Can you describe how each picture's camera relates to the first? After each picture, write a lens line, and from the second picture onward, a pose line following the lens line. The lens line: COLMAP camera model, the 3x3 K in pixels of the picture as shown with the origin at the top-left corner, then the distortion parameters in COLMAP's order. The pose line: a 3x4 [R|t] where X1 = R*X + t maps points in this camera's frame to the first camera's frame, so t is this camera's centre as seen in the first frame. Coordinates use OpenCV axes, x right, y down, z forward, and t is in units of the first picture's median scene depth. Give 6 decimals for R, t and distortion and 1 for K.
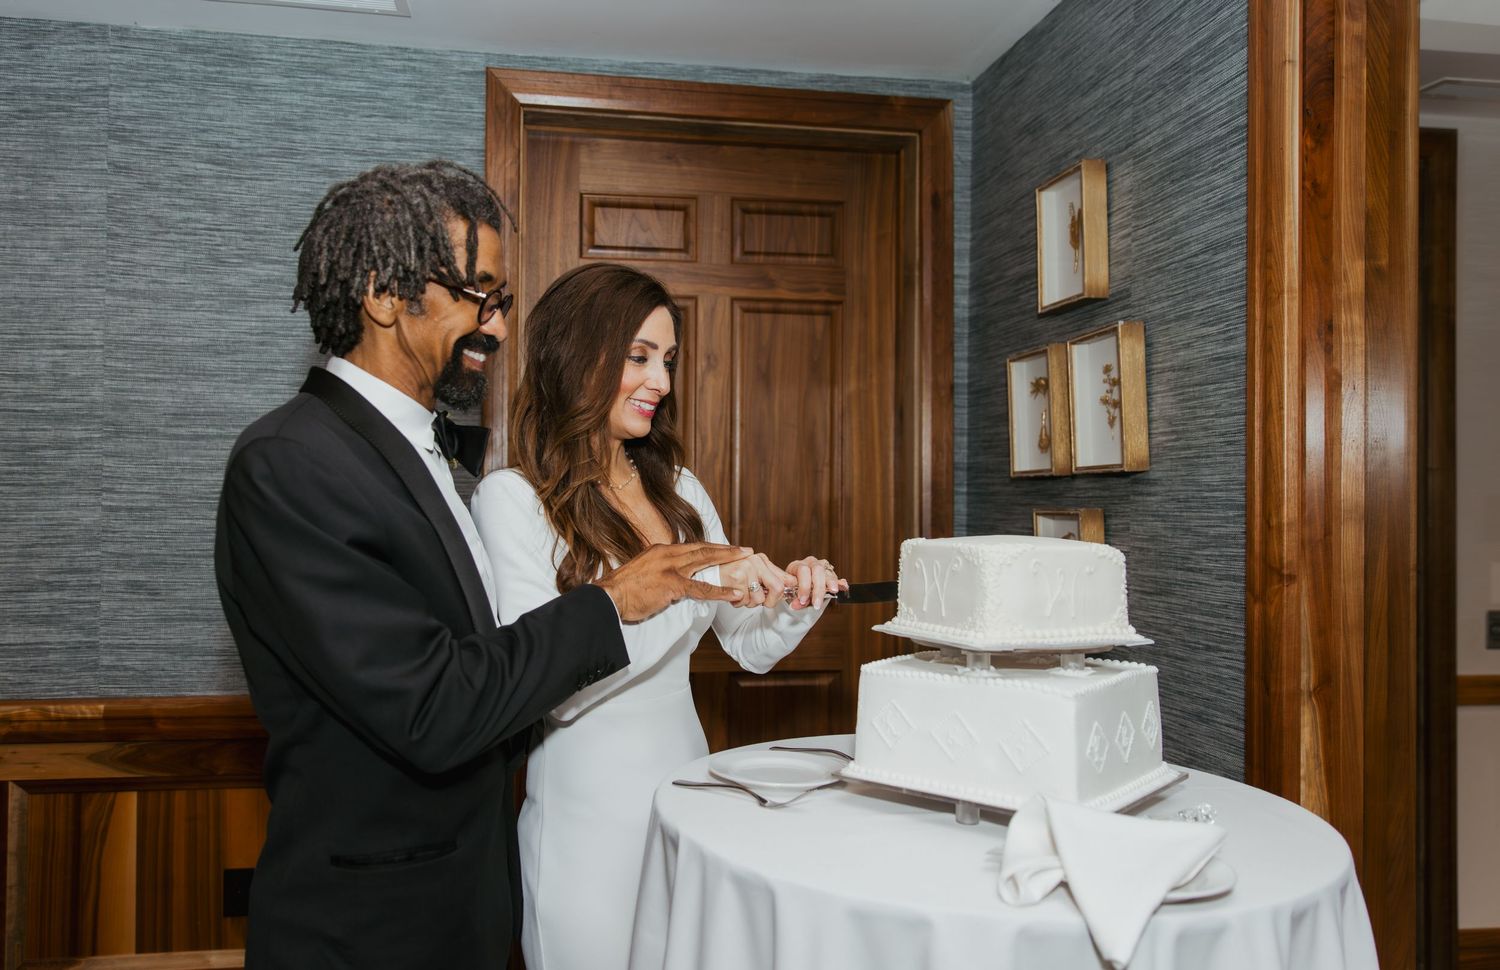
lens RADIAL K [[1497.2, 0, 746.3], [0, 1497.2, 497.0], [0, 0, 1]] dist [-0.030848, 0.000000]
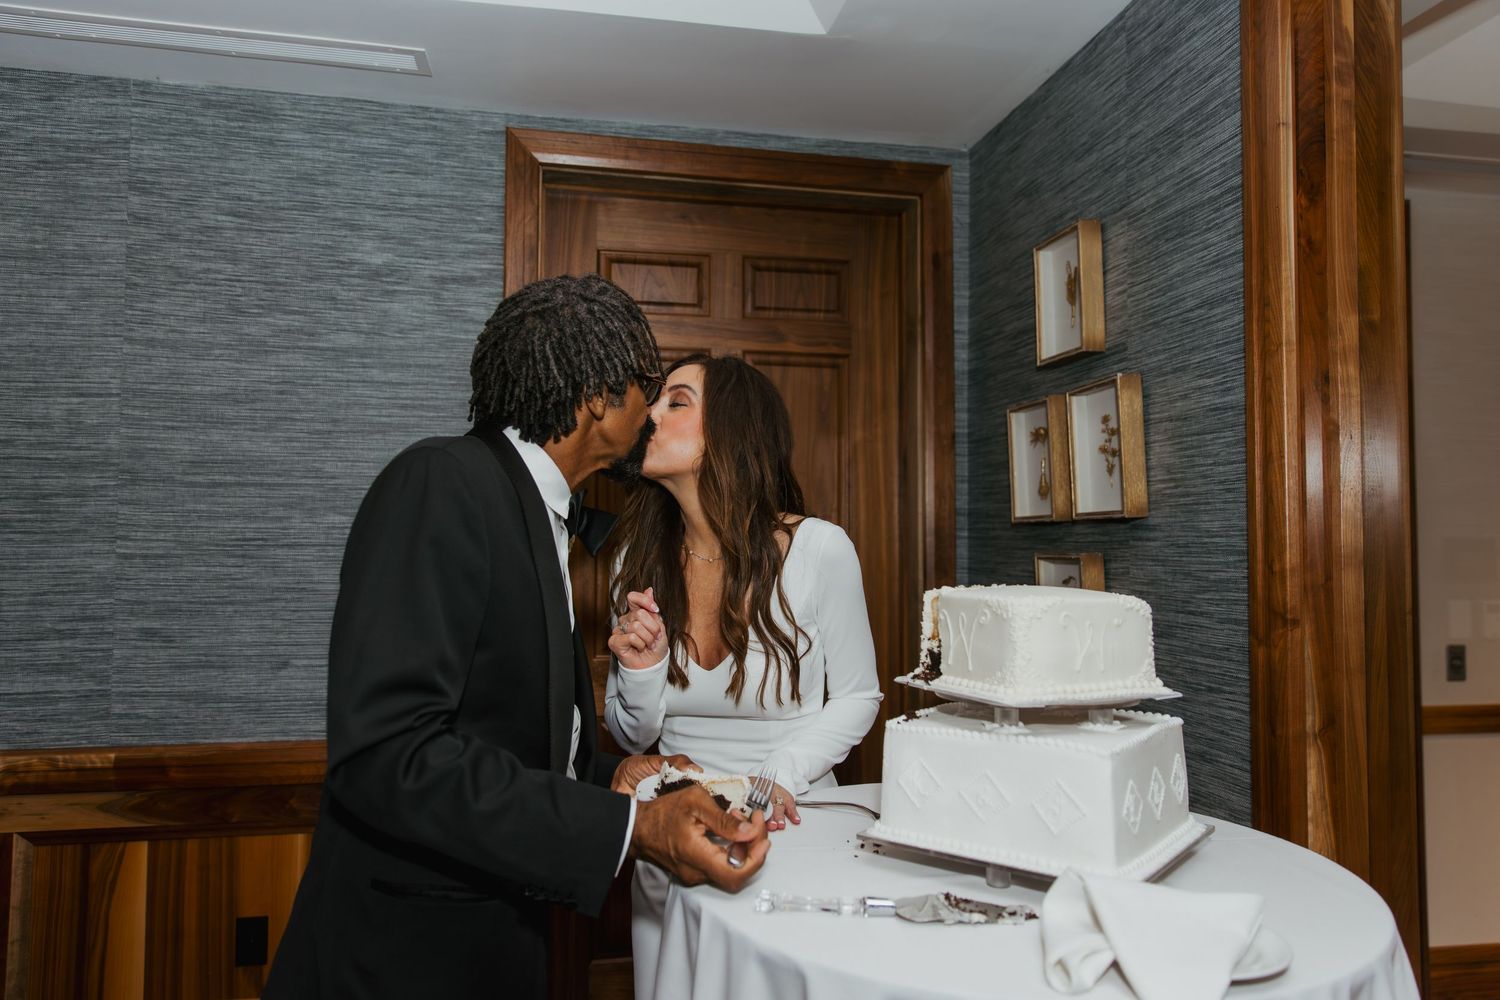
lens RADIAL K [[1008.1, 0, 760.6], [0, 1008.1, 485.7], [0, 0, 1]] dist [-0.010732, 0.000663]
pose [[0.998856, -0.001080, 0.047807, -0.031970], [0.002309, 0.999669, -0.025643, -0.021296], [-0.047763, 0.025724, 0.998527, 0.304288]]
